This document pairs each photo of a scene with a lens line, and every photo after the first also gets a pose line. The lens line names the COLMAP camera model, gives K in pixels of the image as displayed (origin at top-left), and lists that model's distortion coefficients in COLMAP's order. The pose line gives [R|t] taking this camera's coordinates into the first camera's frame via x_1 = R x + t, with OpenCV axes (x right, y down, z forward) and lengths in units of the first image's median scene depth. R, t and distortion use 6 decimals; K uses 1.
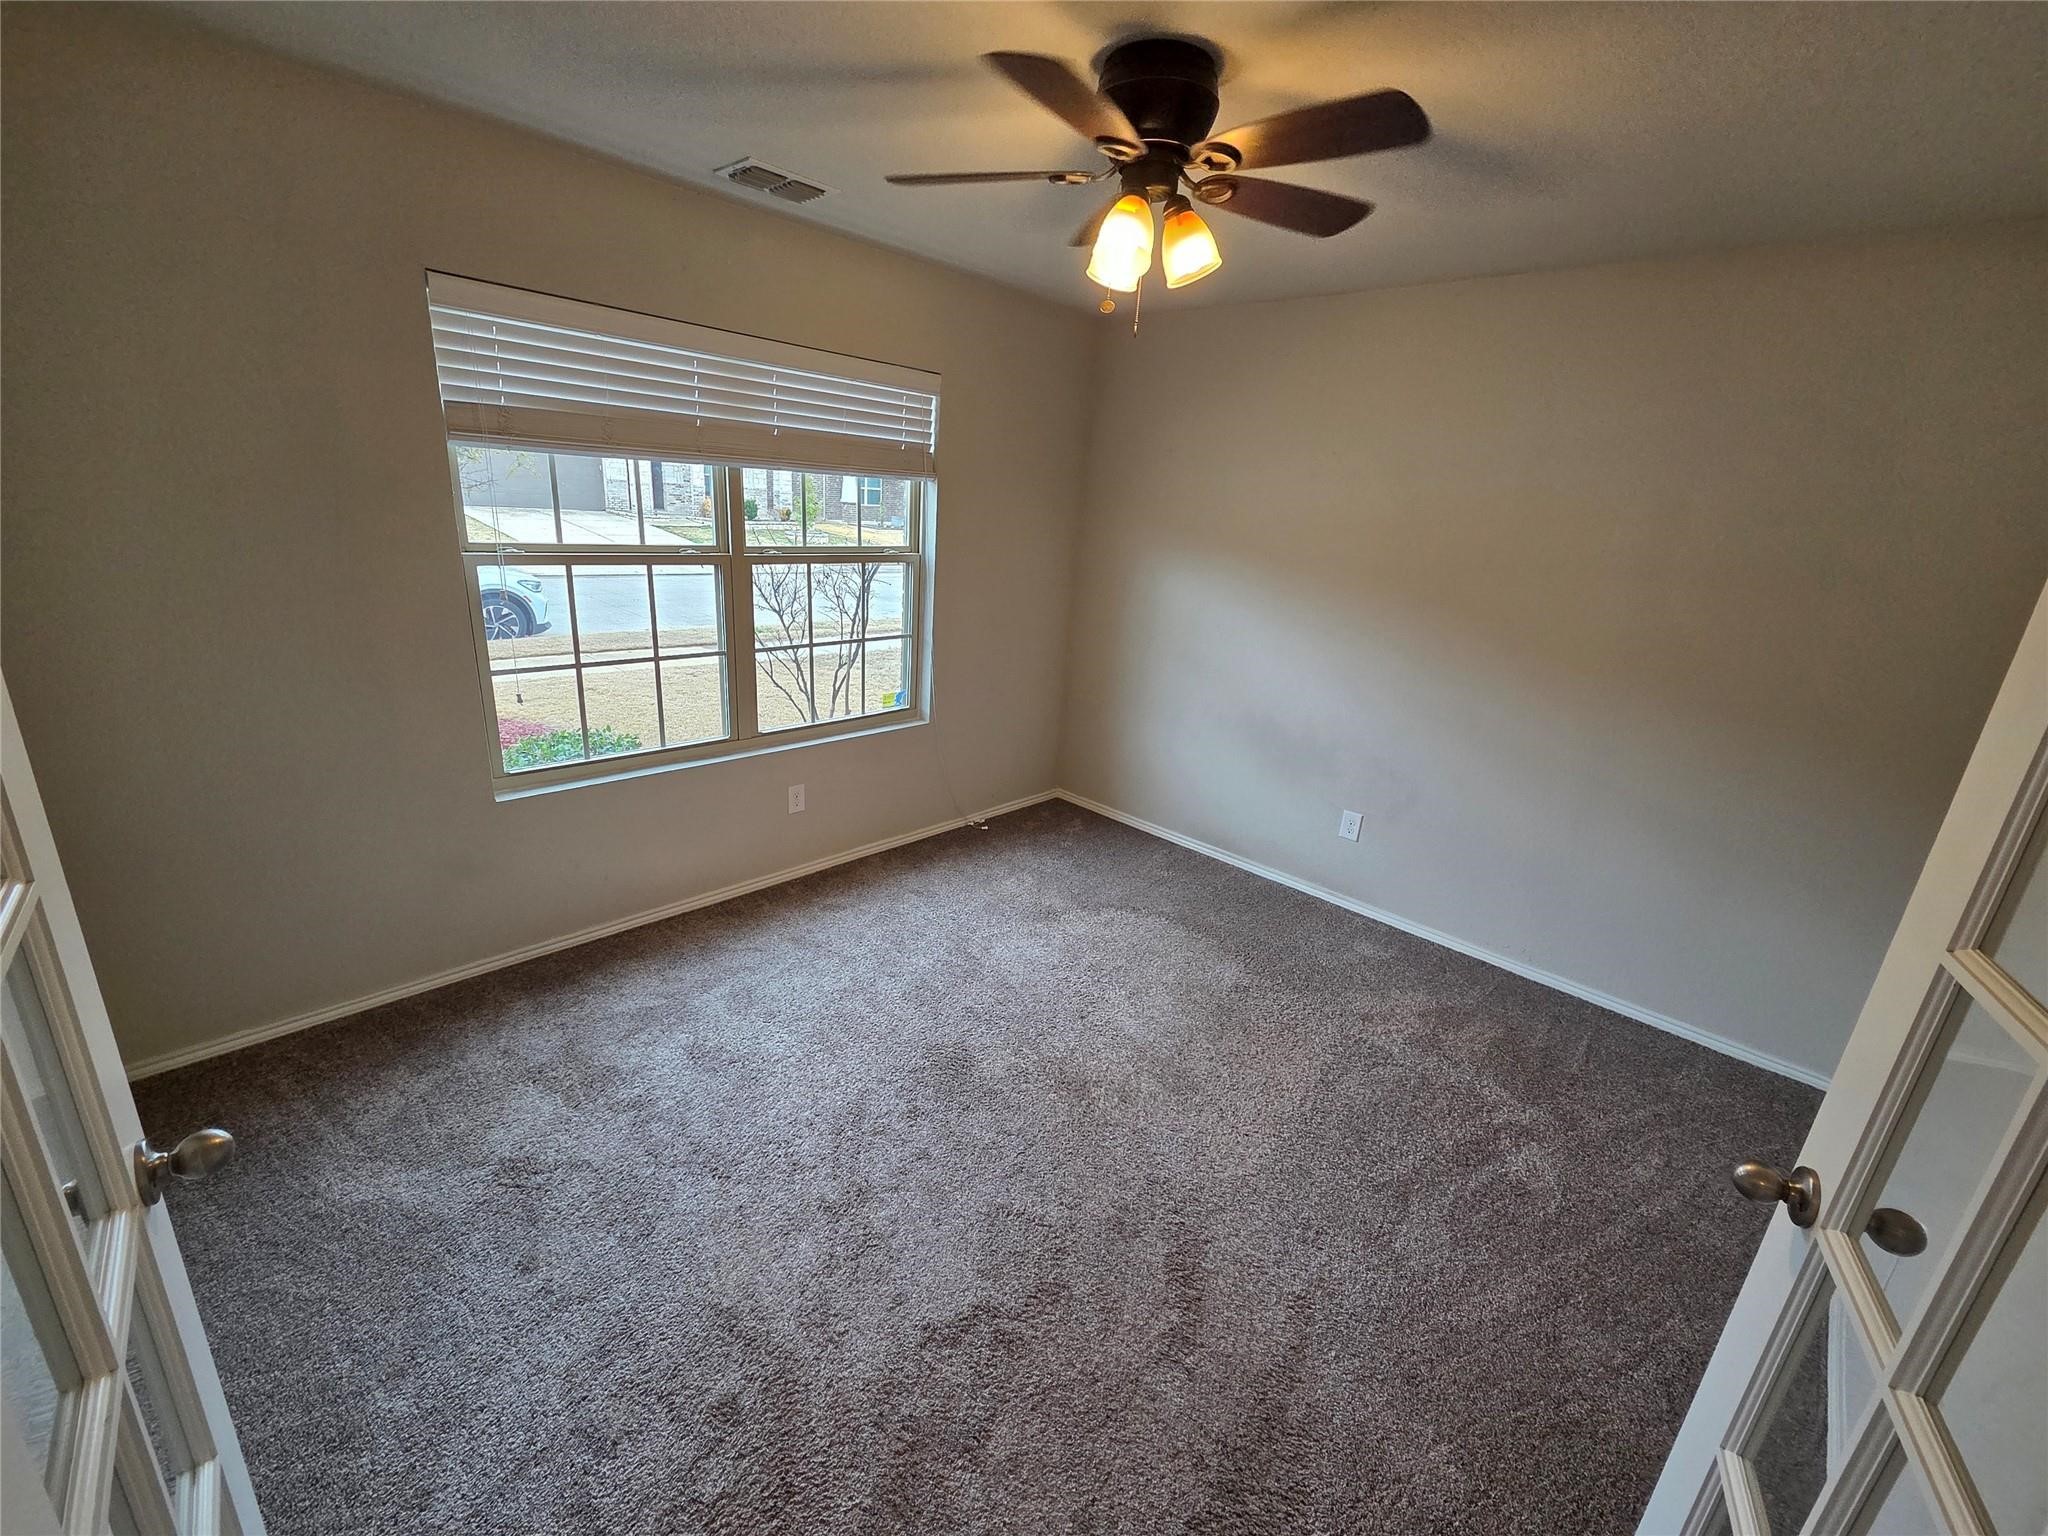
lens RADIAL K [[839.3, 0, 1015.7], [0, 839.3, 769.4], [0, 0, 1]] dist [0.007447, -0.002460]
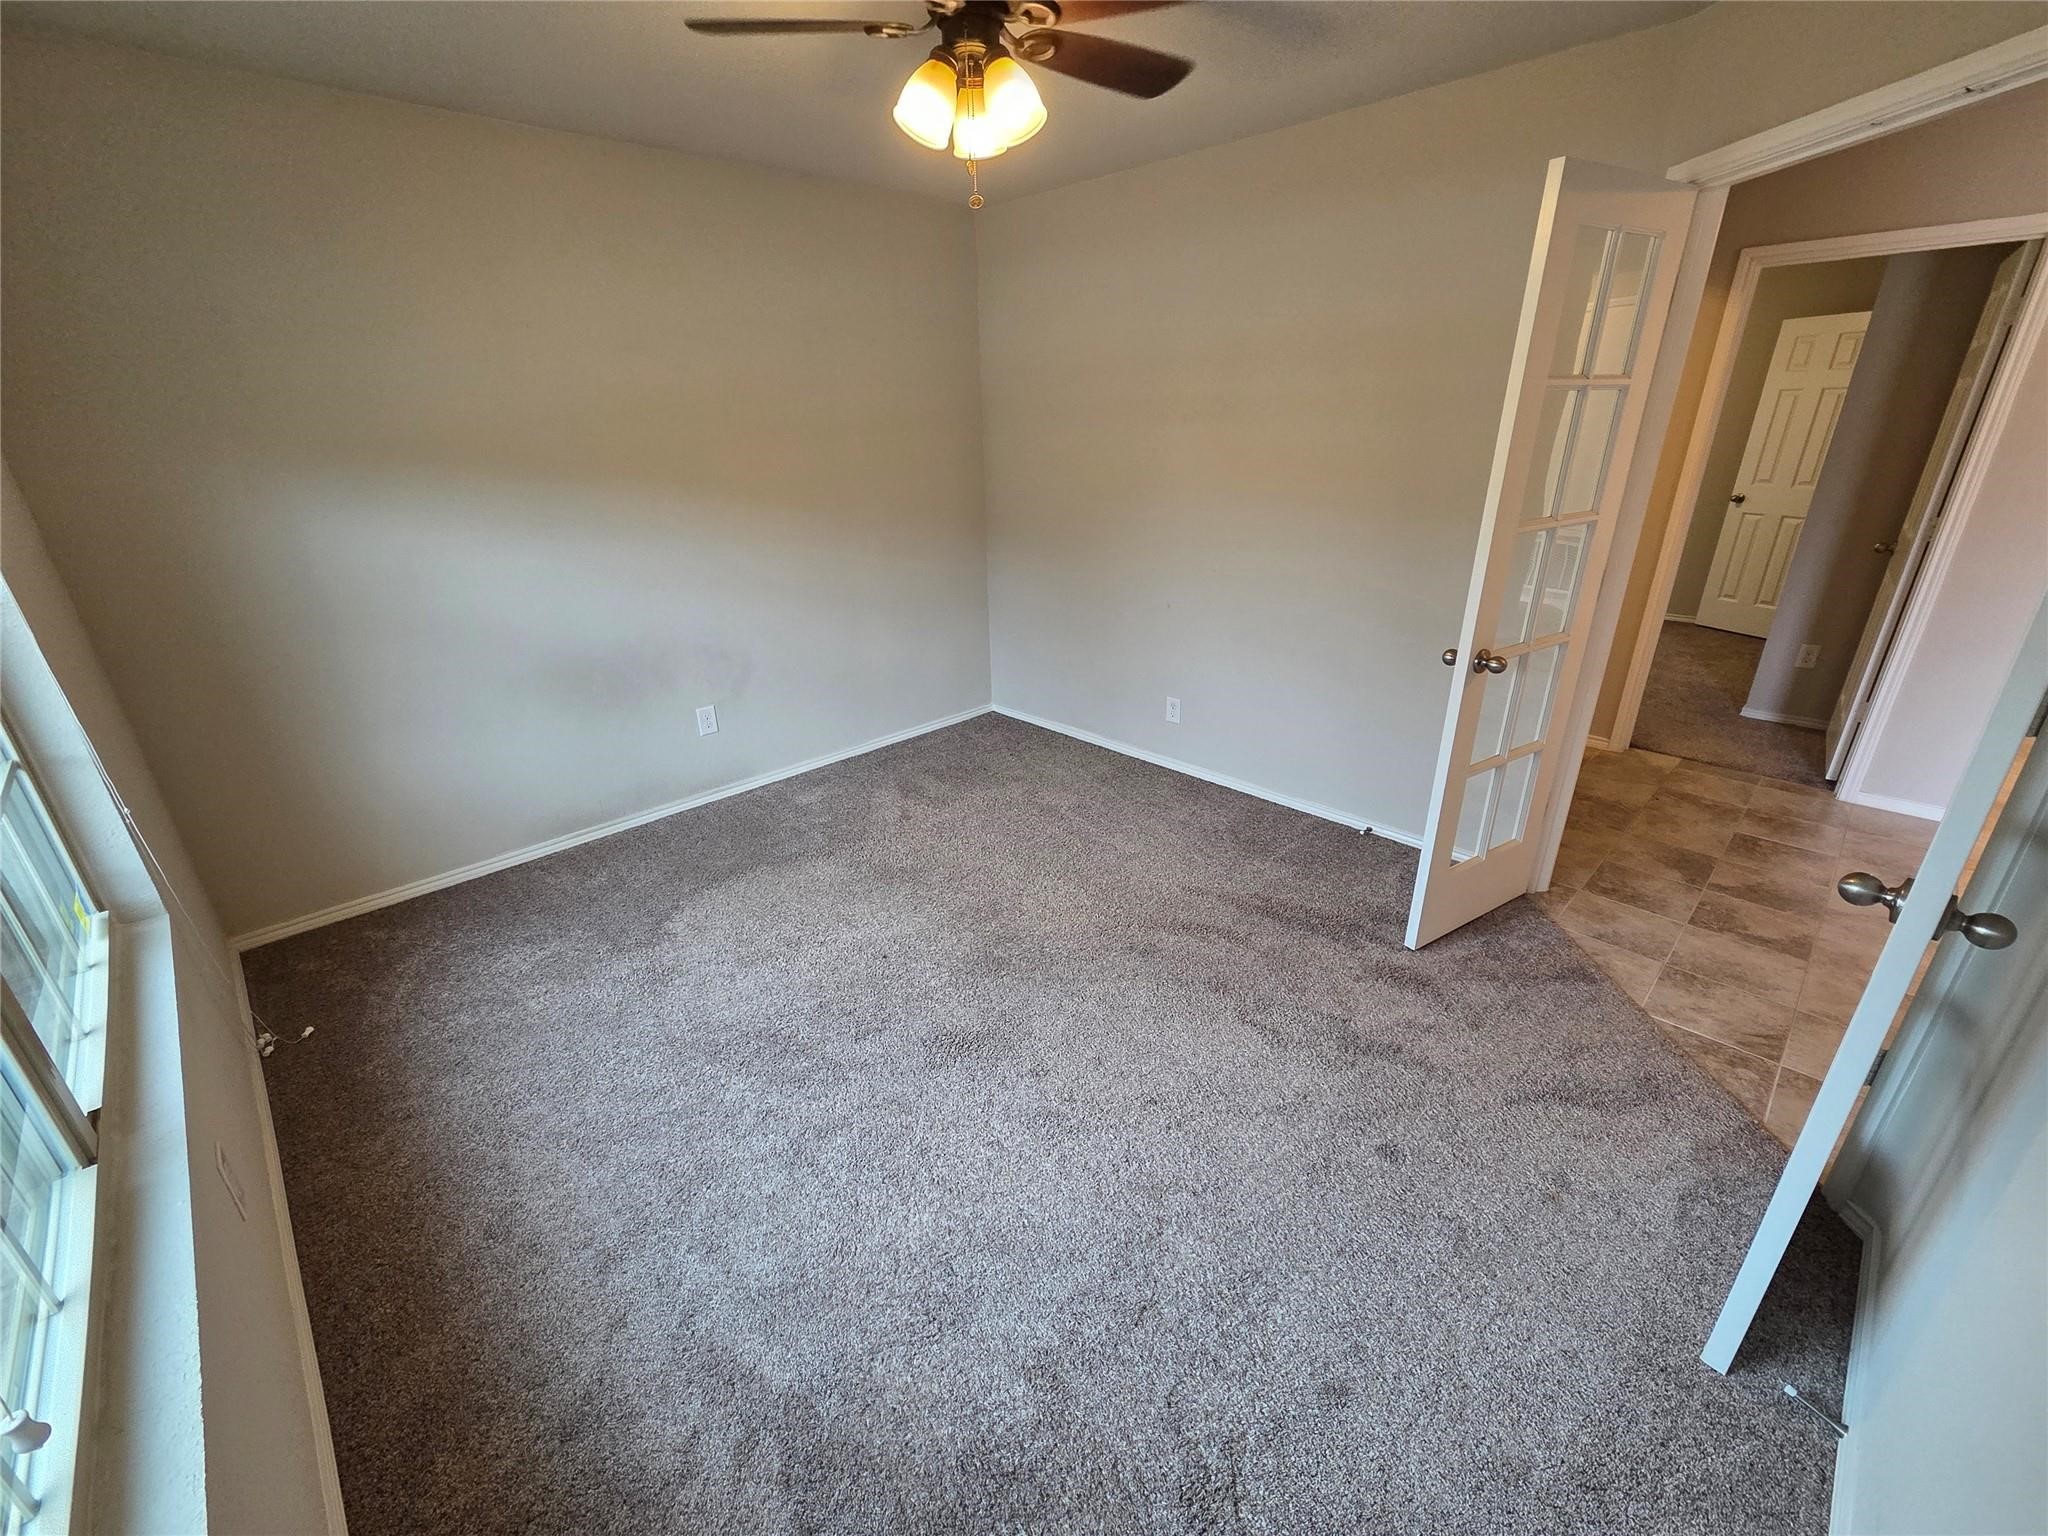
lens RADIAL K [[839.3, 0, 1017.4], [0, 839.3, 763.7], [0, 0, 1]] dist [0.007447, -0.002460]
pose [[0.026463, -0.444178, 0.895548, -0.635322], [0.330284, 0.849436, 0.411548, -0.221957], [-0.943511, 0.284894, 0.169183, 0.594926]]
